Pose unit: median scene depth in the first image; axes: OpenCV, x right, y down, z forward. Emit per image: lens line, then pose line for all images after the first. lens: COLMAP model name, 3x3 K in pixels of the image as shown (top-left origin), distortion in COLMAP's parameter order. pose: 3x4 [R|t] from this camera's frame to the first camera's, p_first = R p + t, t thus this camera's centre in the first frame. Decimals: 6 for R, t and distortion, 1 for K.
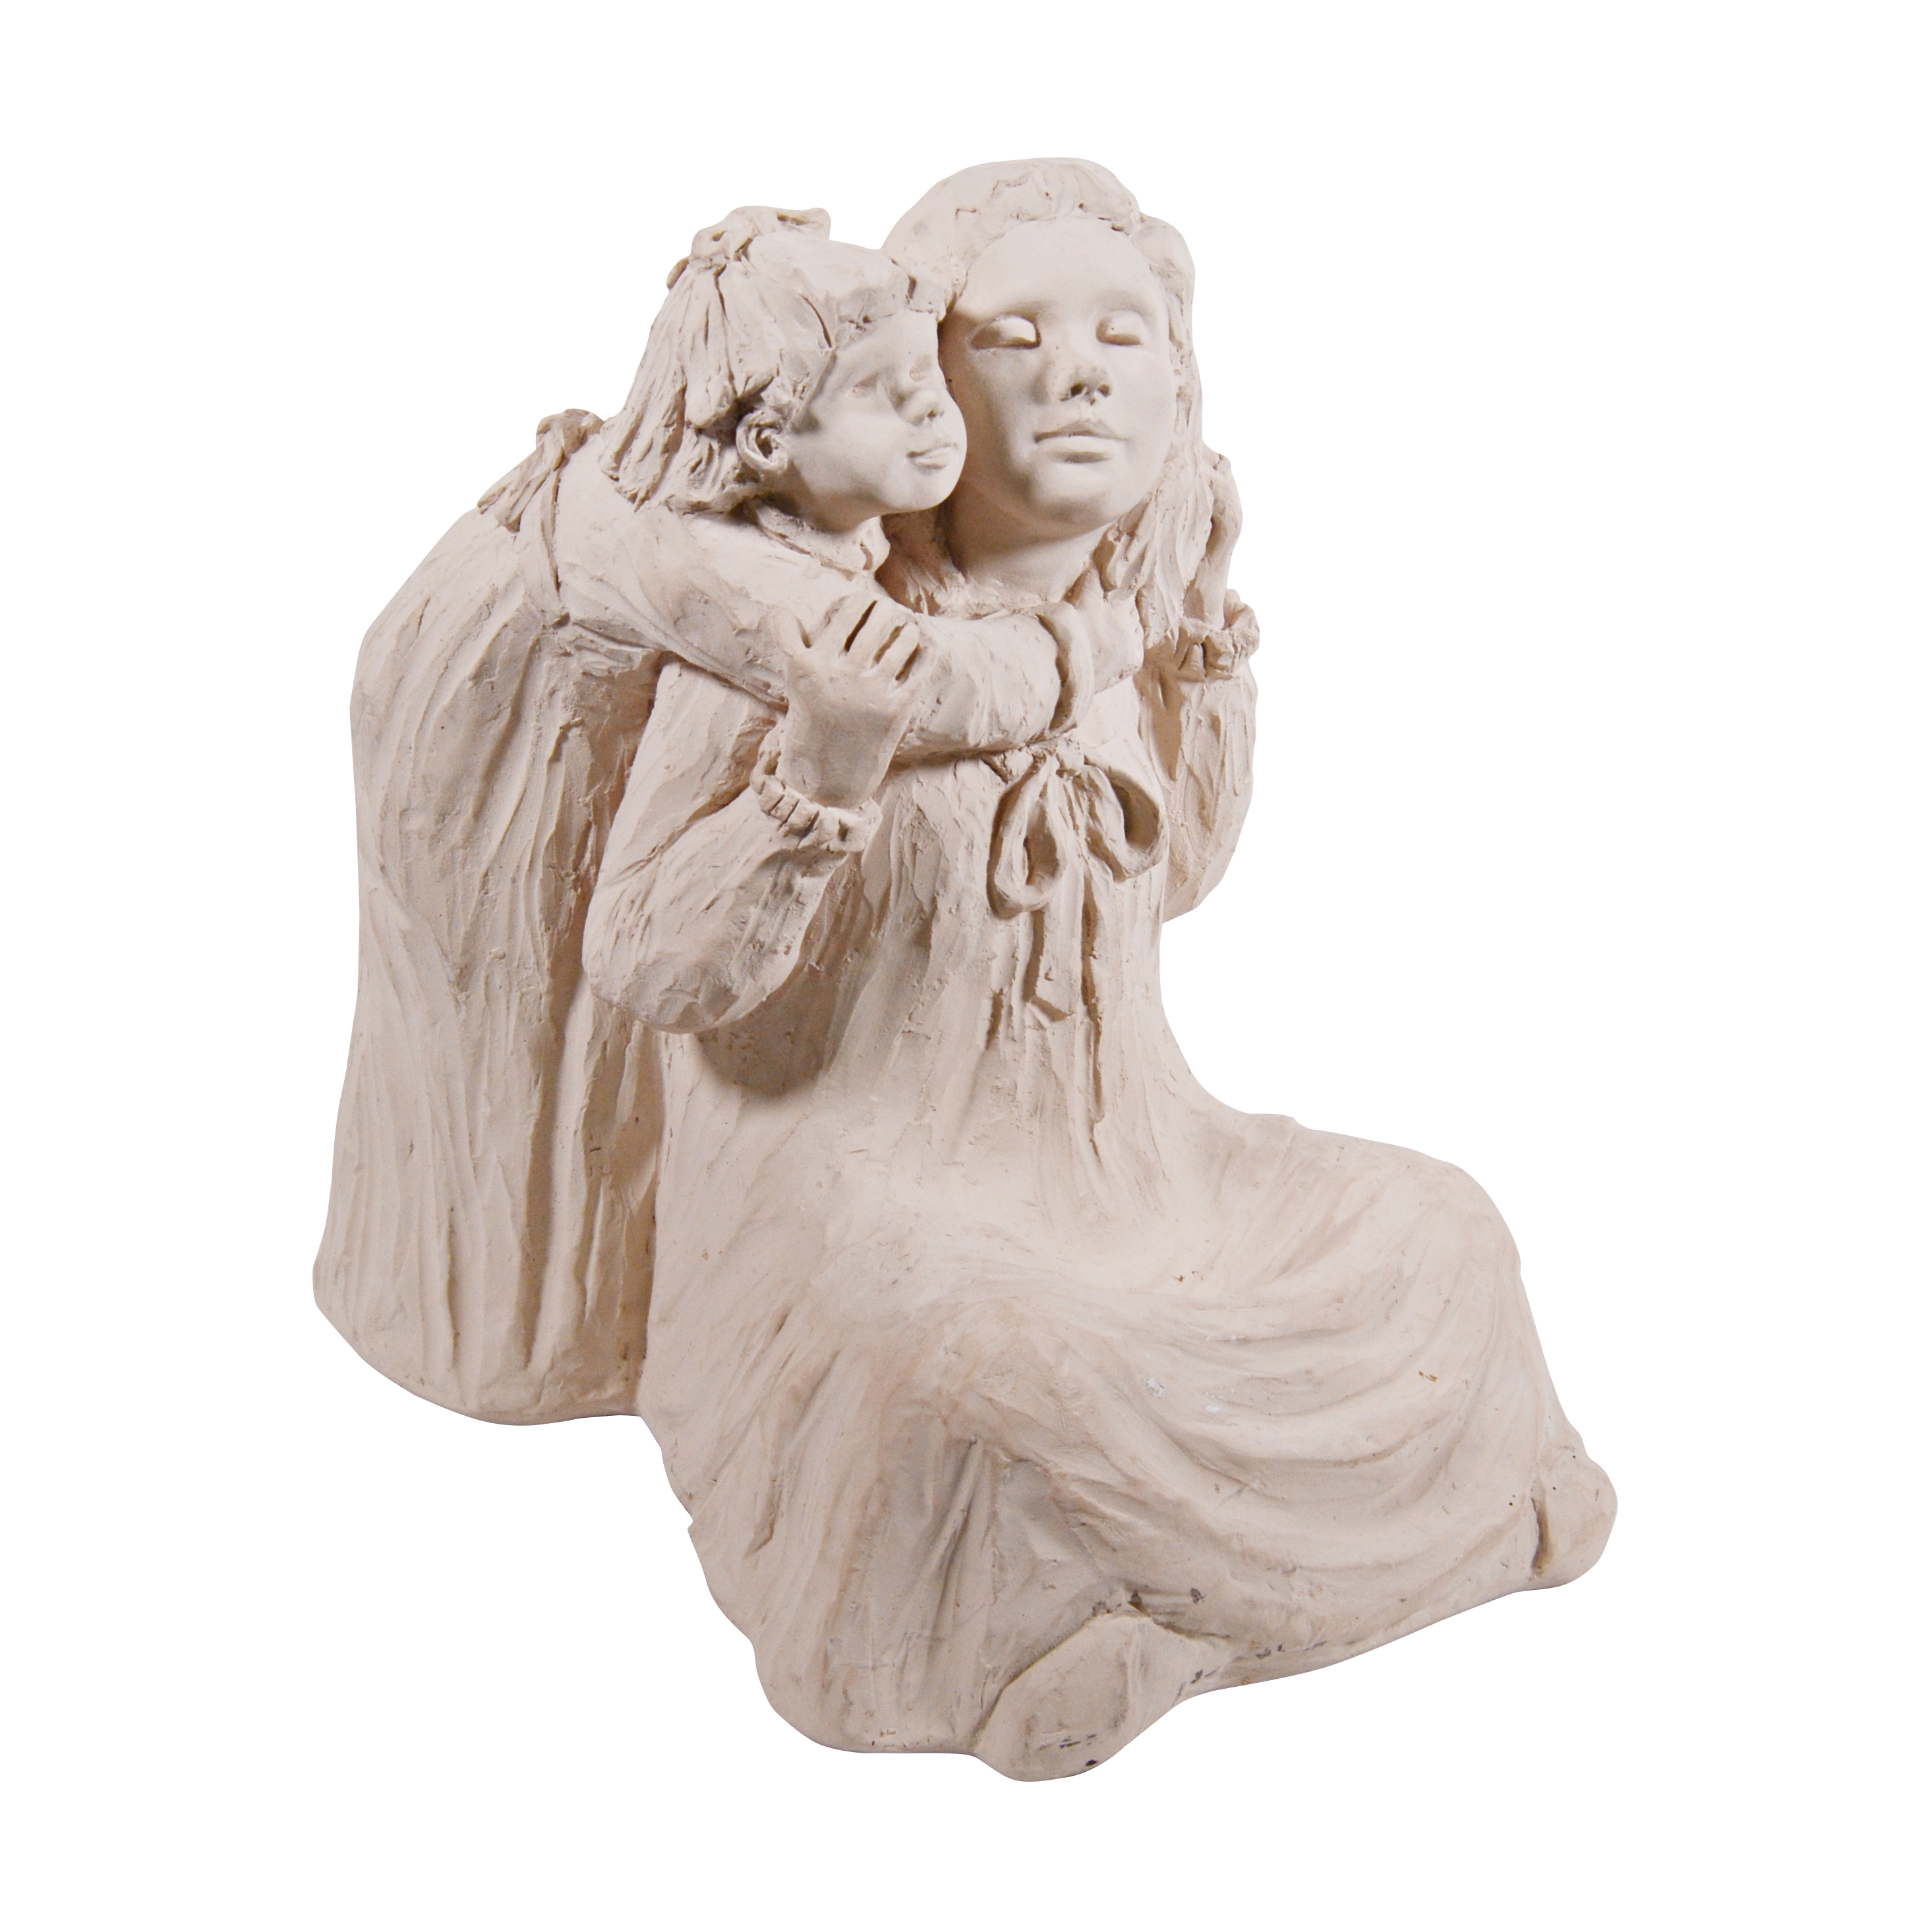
lens RADIAL K [[4565.1, 0, 965.6], [0, 4565.1, 965.7], [0, 0, 1]] dist [-0.139724, 0.000000]
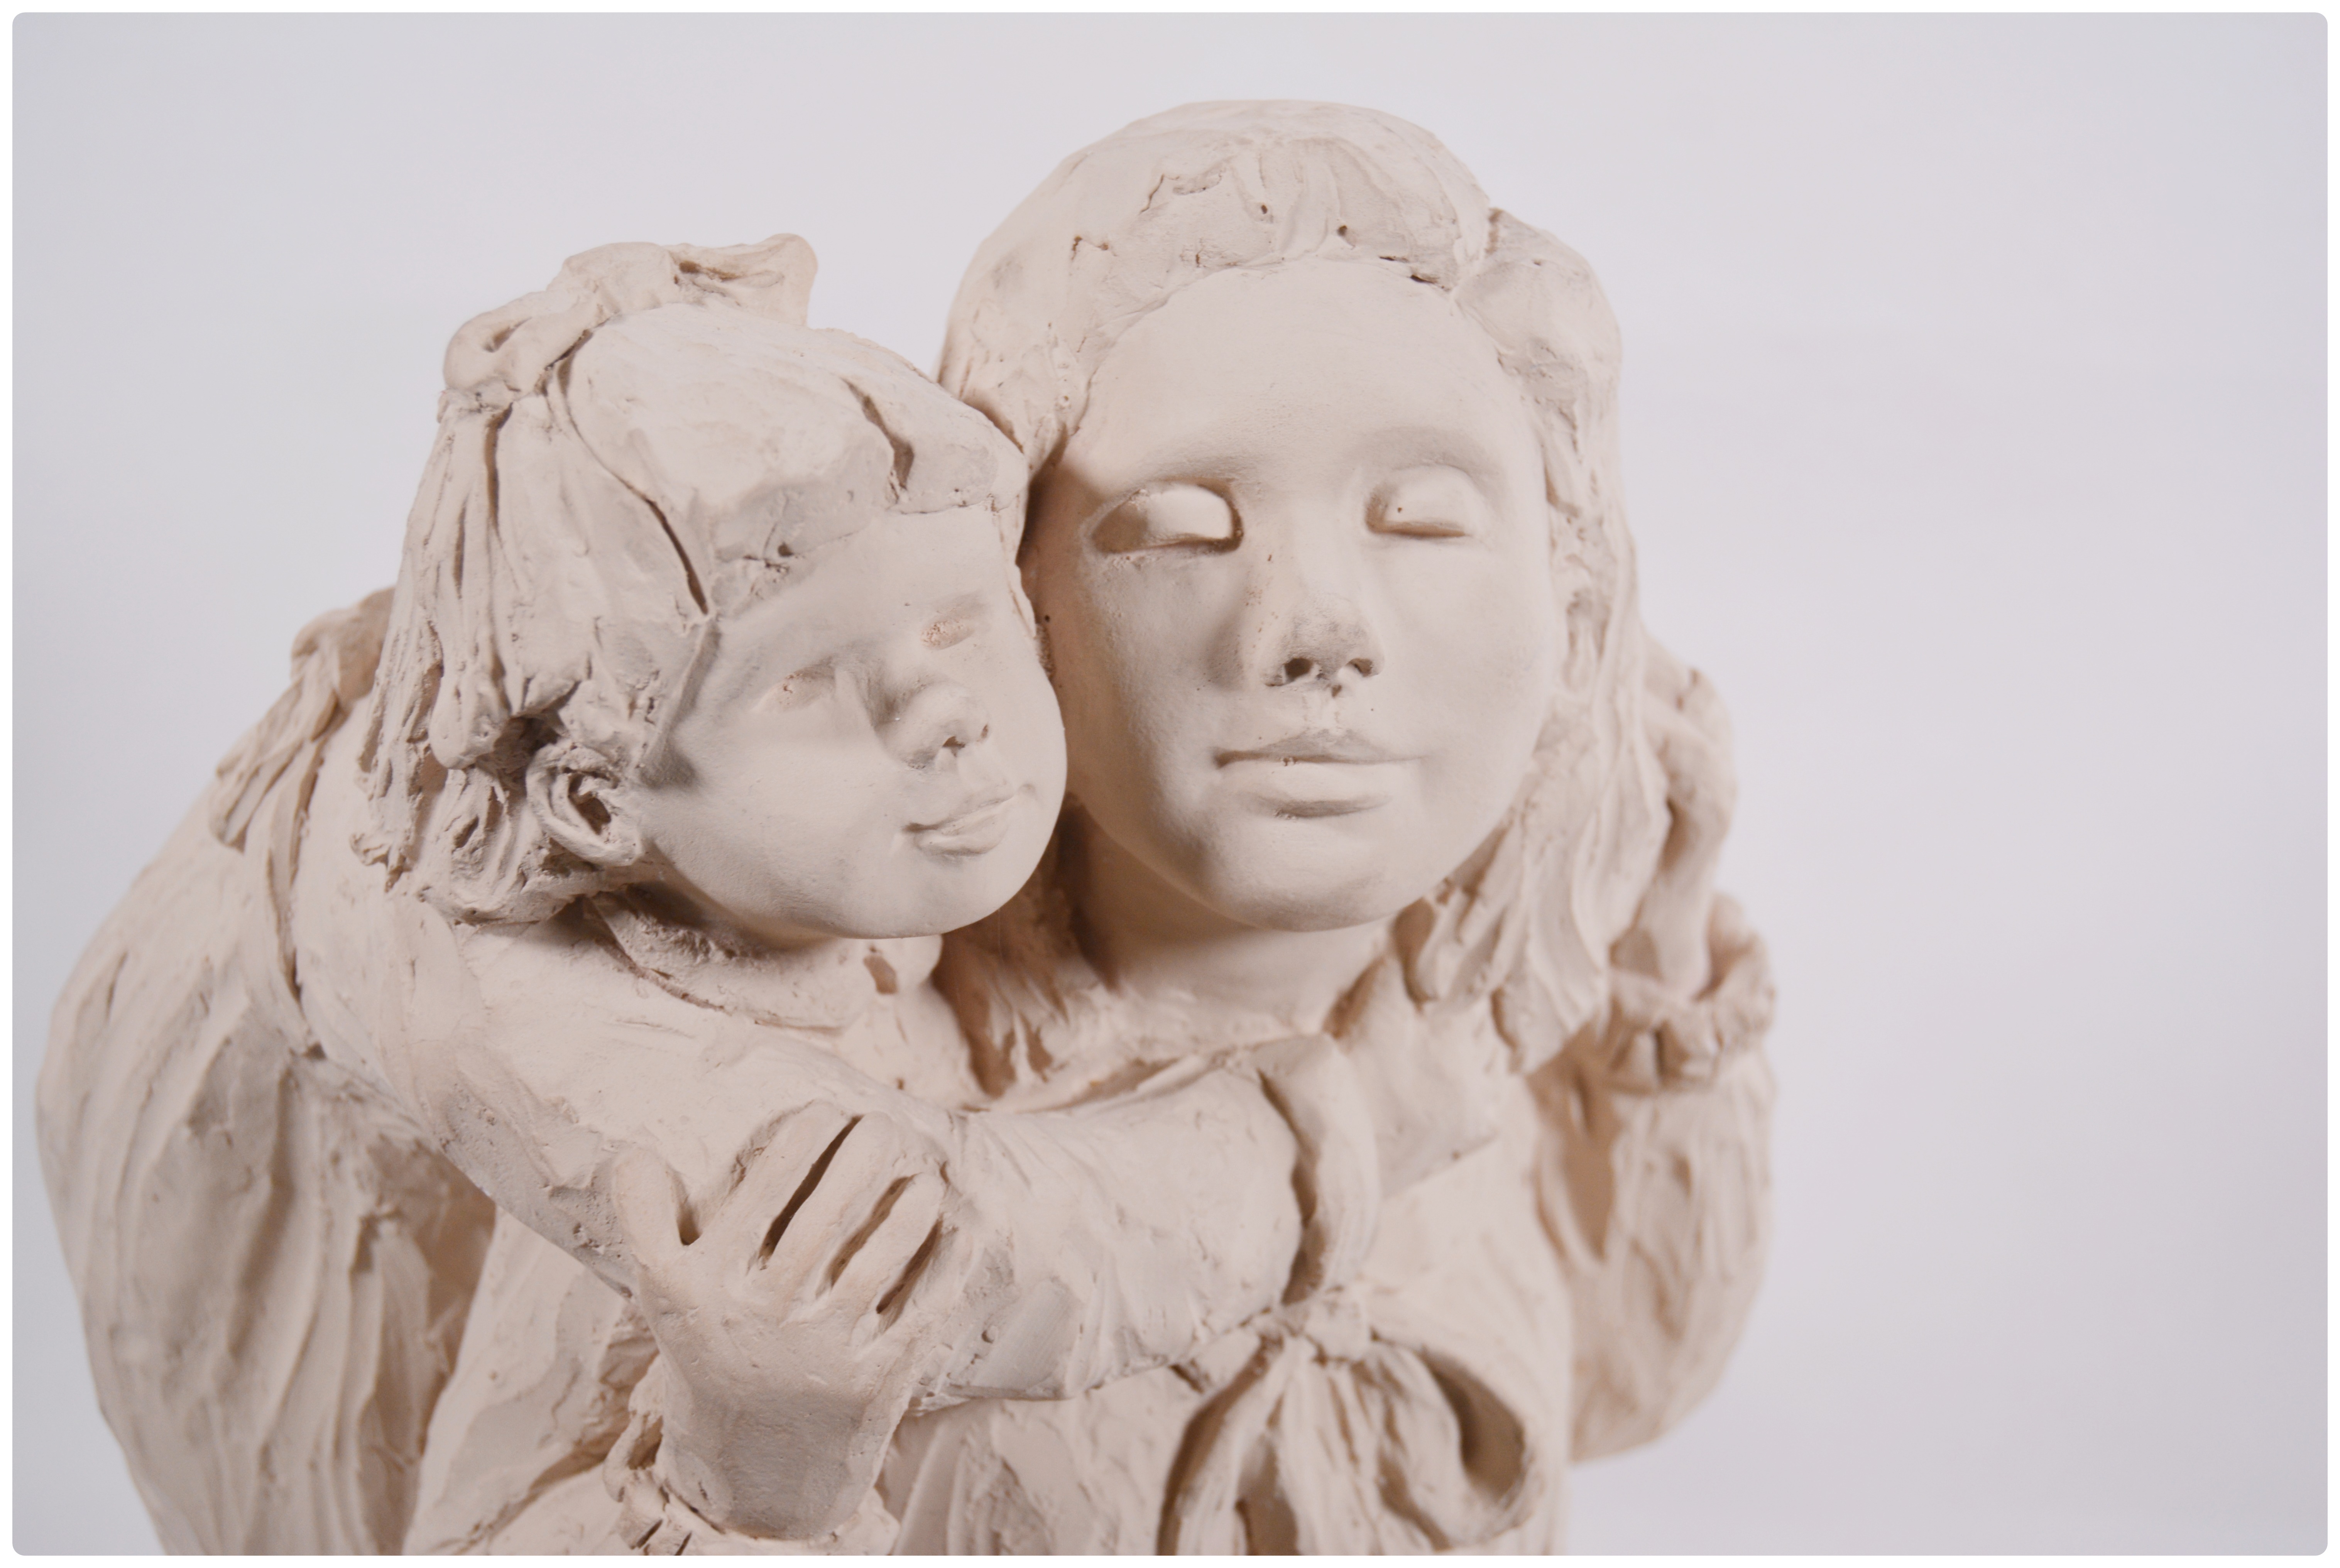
lens RADIAL K [[3896.0, 0, 1170.9], [0, 3896.0, 783.6], [0, 0, 1]] dist [-0.041228, 0.000000]
pose [[0.983733, 0.031831, -0.176792, 0.079221], [-0.010981, 0.992990, 0.117688, -0.157273], [0.179299, -0.113832, 0.977187, 0.605815]]
